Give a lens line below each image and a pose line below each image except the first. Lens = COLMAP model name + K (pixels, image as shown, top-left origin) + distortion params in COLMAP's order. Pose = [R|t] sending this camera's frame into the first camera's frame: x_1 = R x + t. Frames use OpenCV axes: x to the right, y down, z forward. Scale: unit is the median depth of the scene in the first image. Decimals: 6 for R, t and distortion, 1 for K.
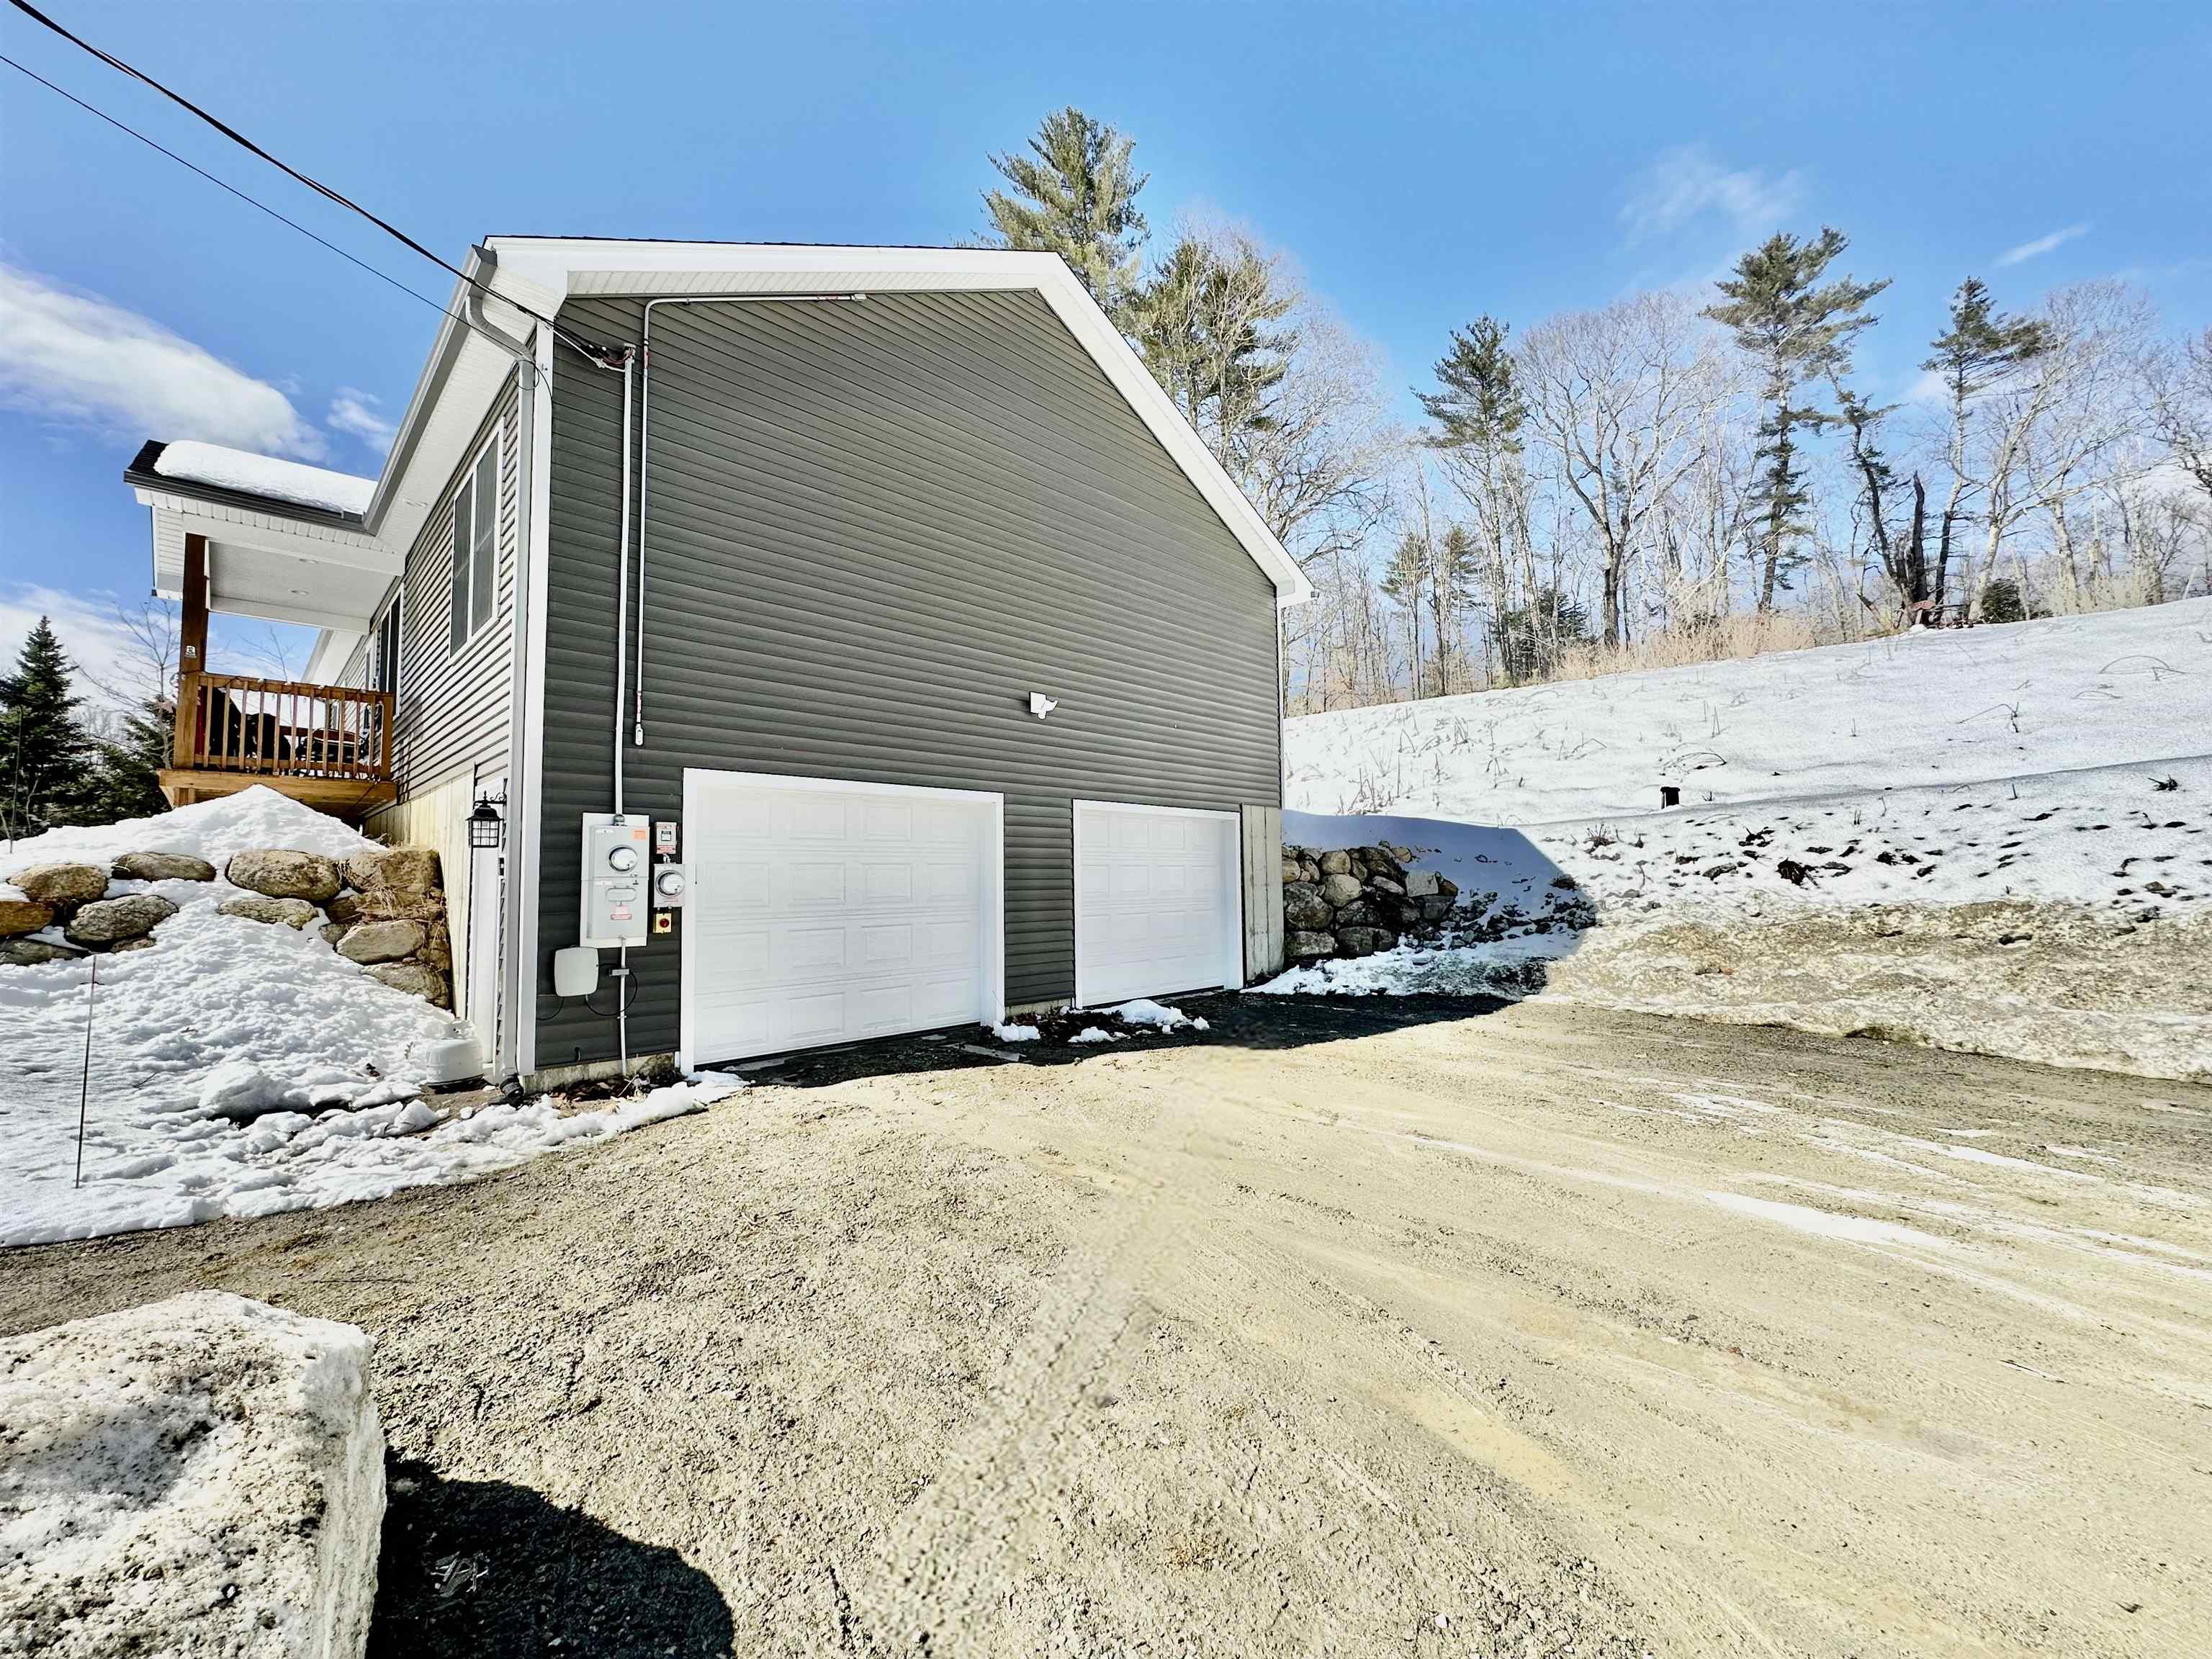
lens RADIAL K [[885.3, 0, 1101.7], [0, 885.3, 828.5], [0, 0, 1]] dist [-0.001715, 0.000837]
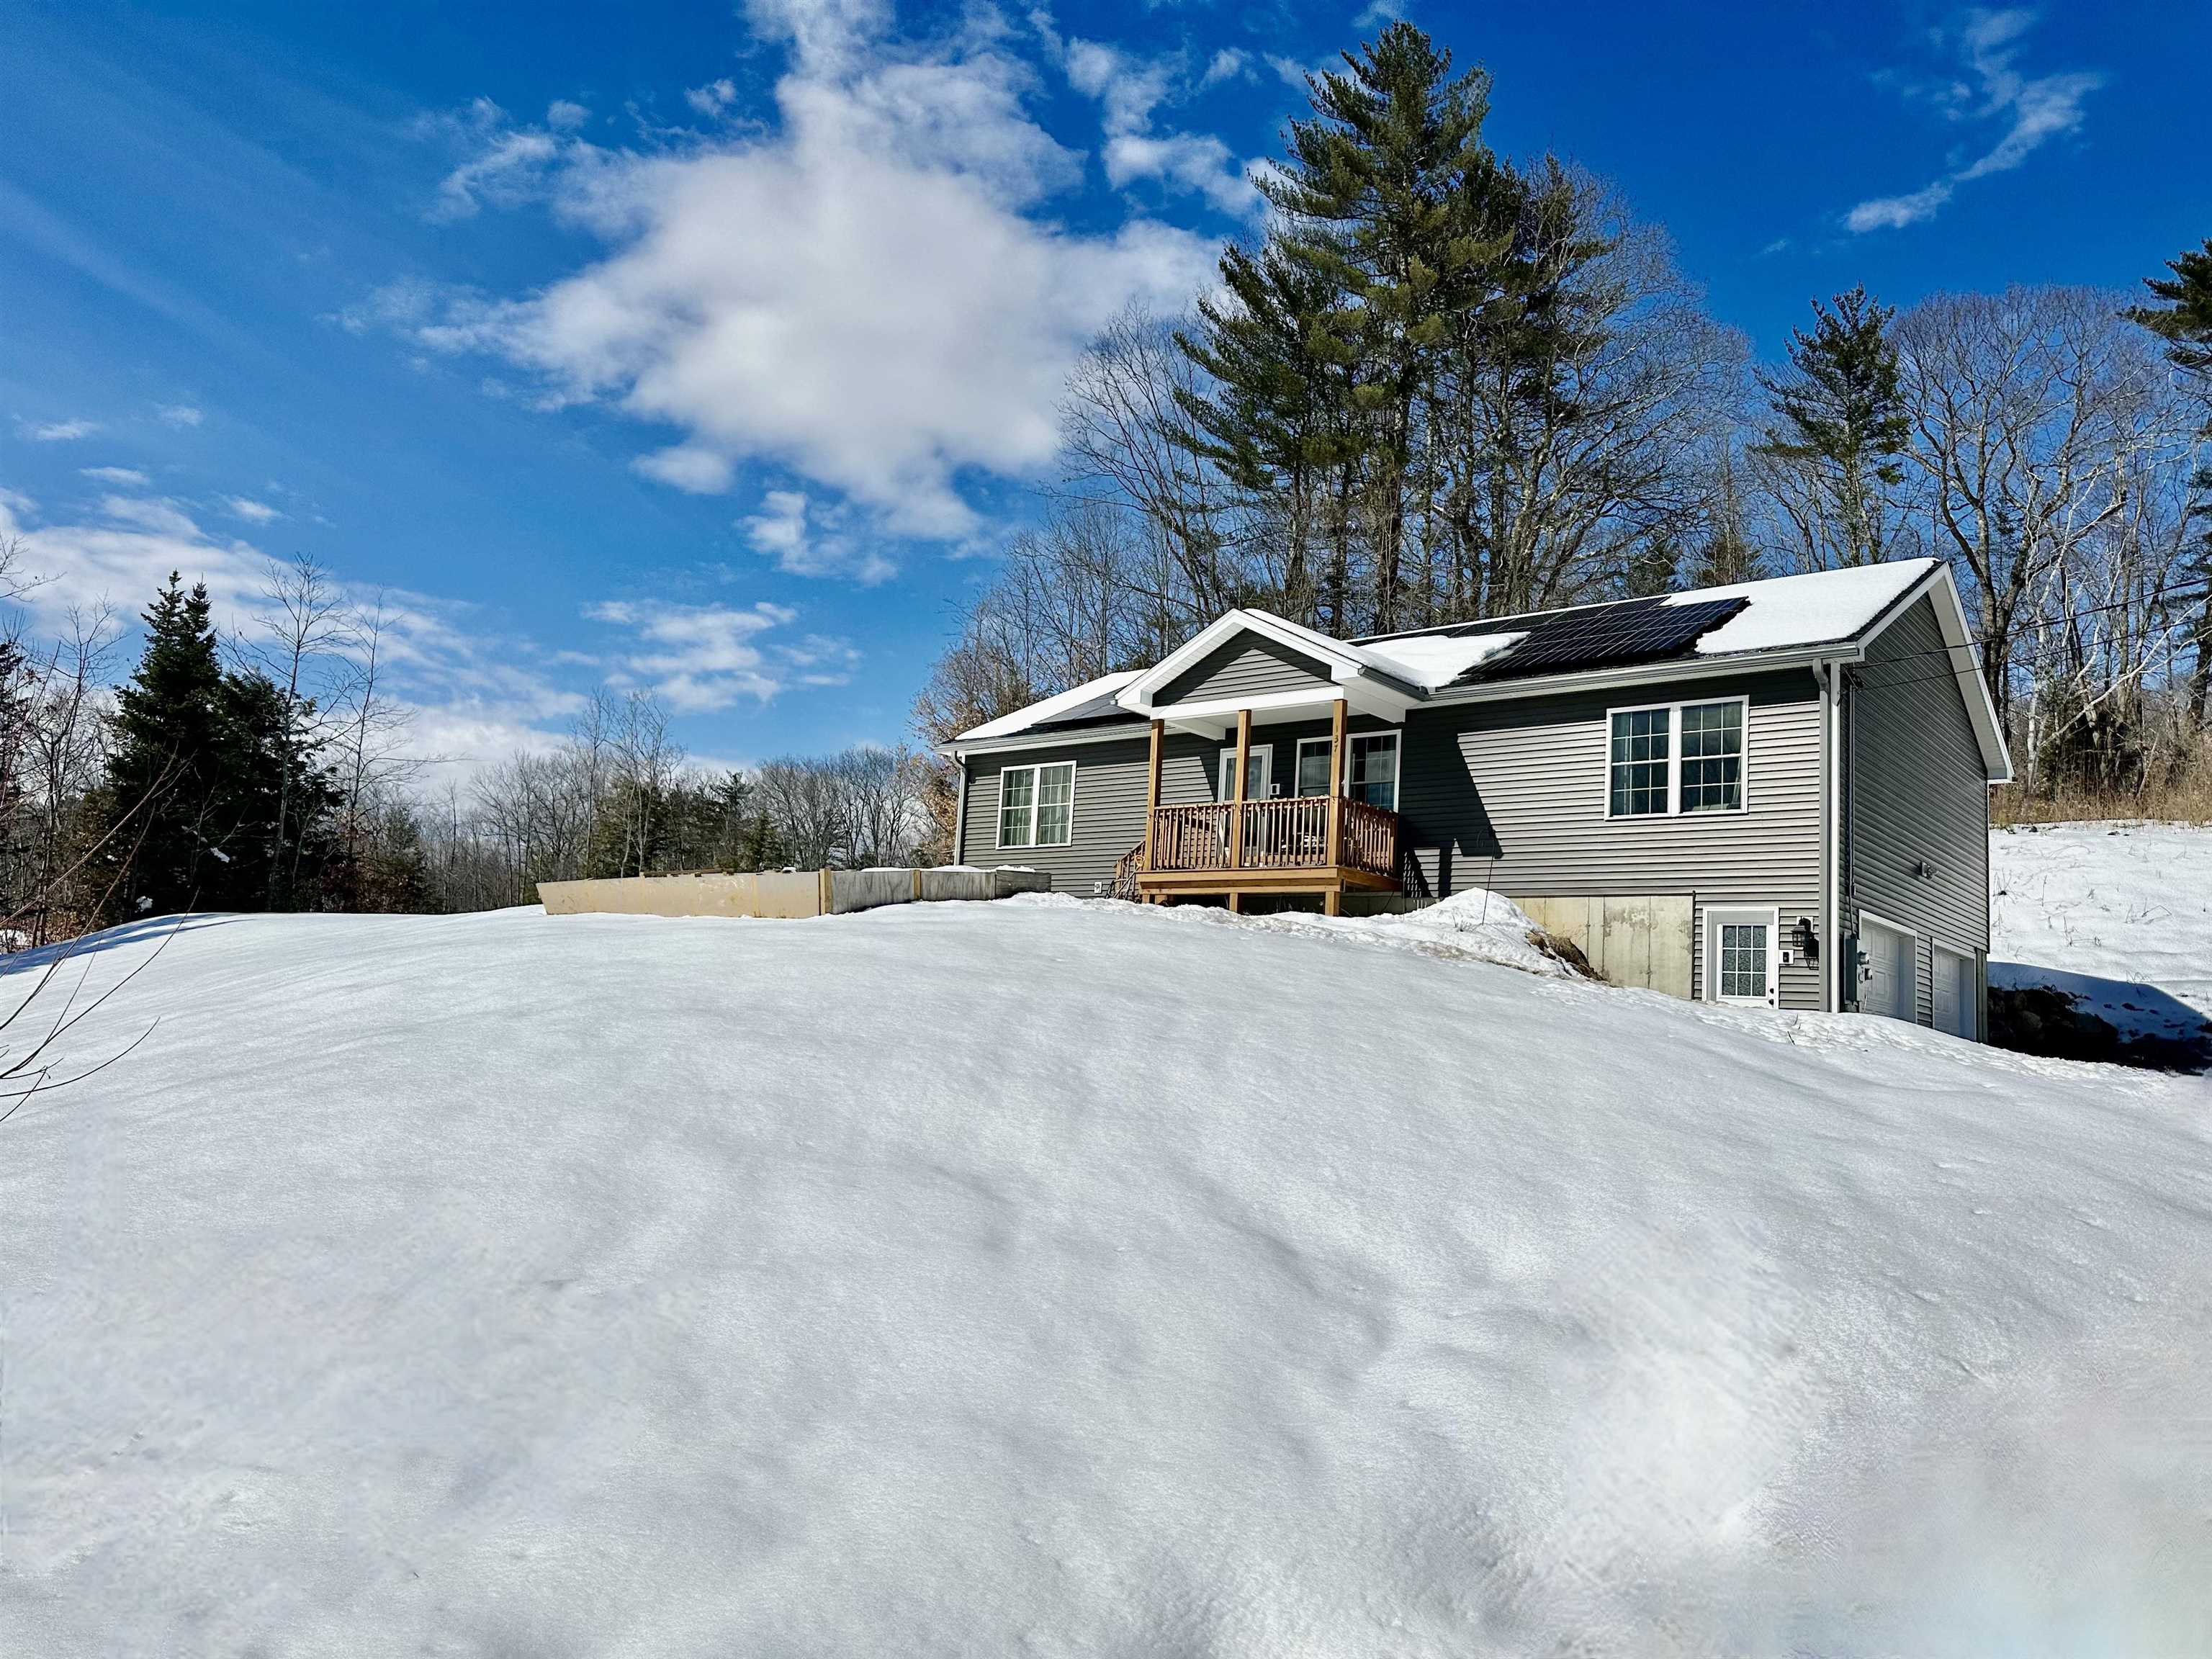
lens RADIAL K [[1546.2, 0, 1099.2], [0, 1546.2, 840.1], [0, 0, 1]] dist [0.054118, -0.070679]
pose [[0.993891, 0.085865, 0.069337, -1.564028], [-0.081069, 0.994299, -0.069263, 0.095476], [-0.074889, 0.063218, 0.995186, -1.408787]]
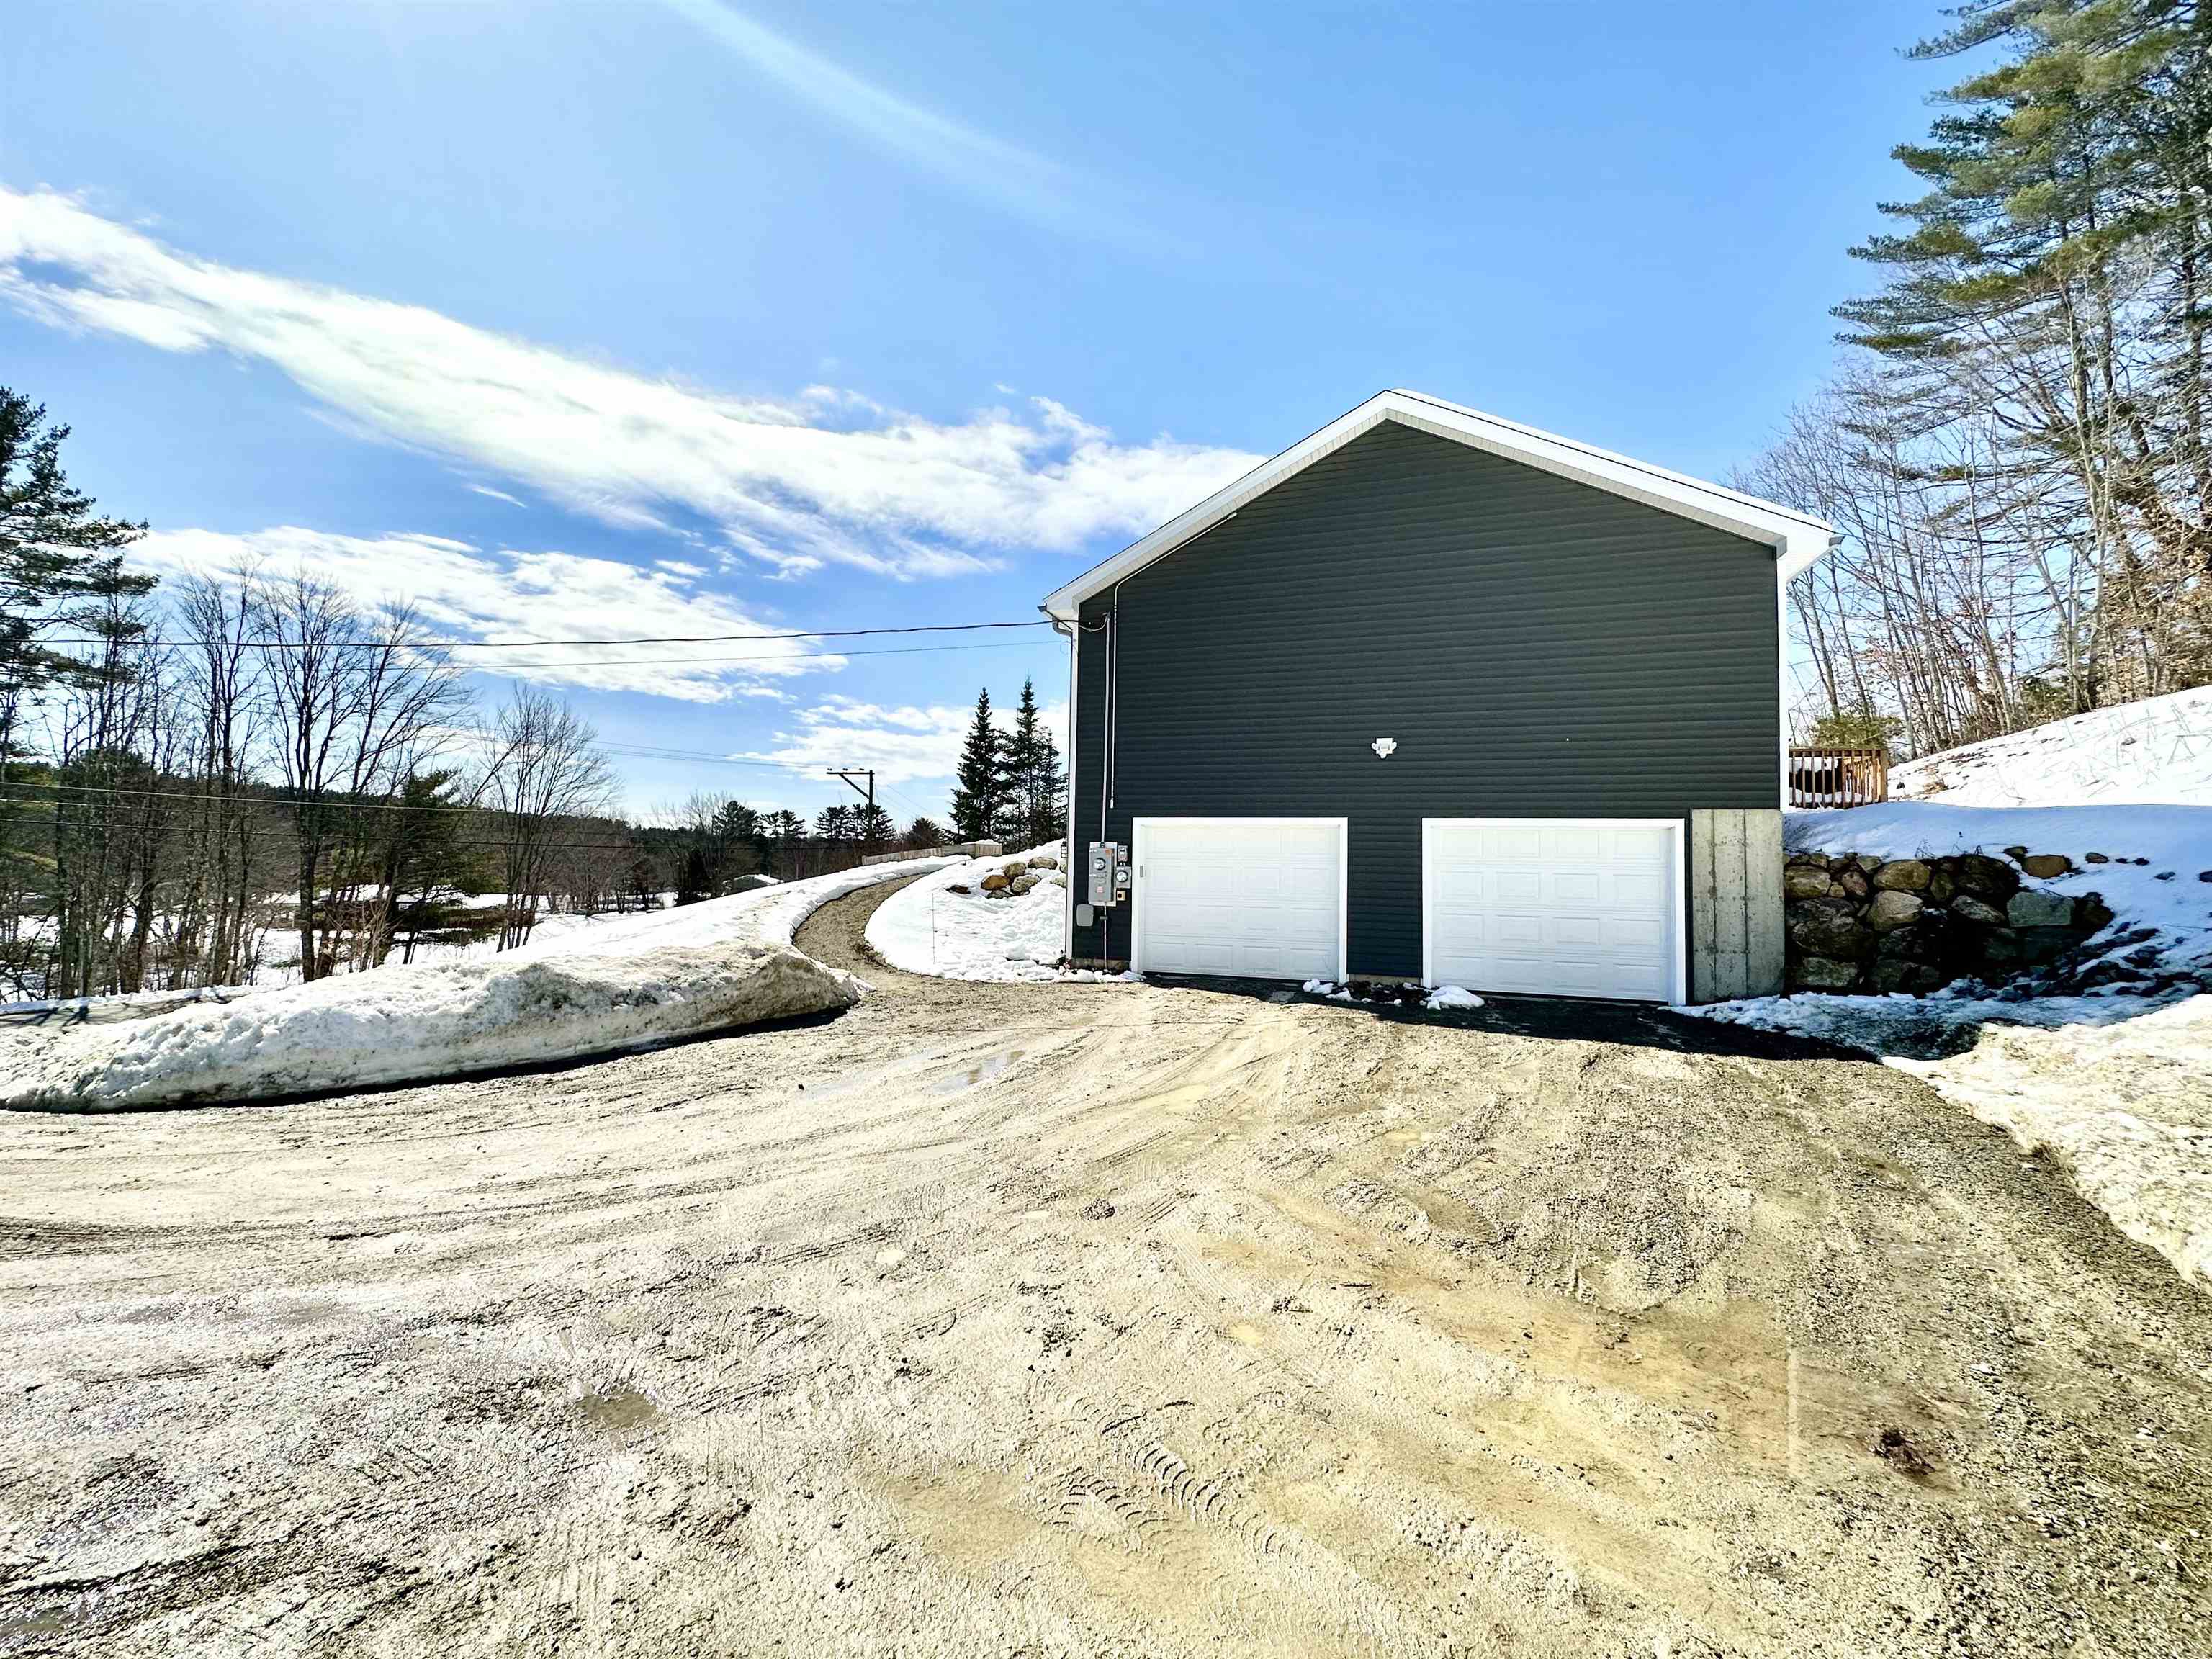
lens RADIAL K [[885.3, 0, 1103.1], [0, 885.3, 829.3], [0, 0, 1]] dist [-0.001715, 0.000837]
pose [[0.445496, -0.016771, -0.895127, 0.895511], [0.028665, 0.999579, -0.004461, -0.024968], [0.894825, -0.023671, 0.445789, 0.049757]]
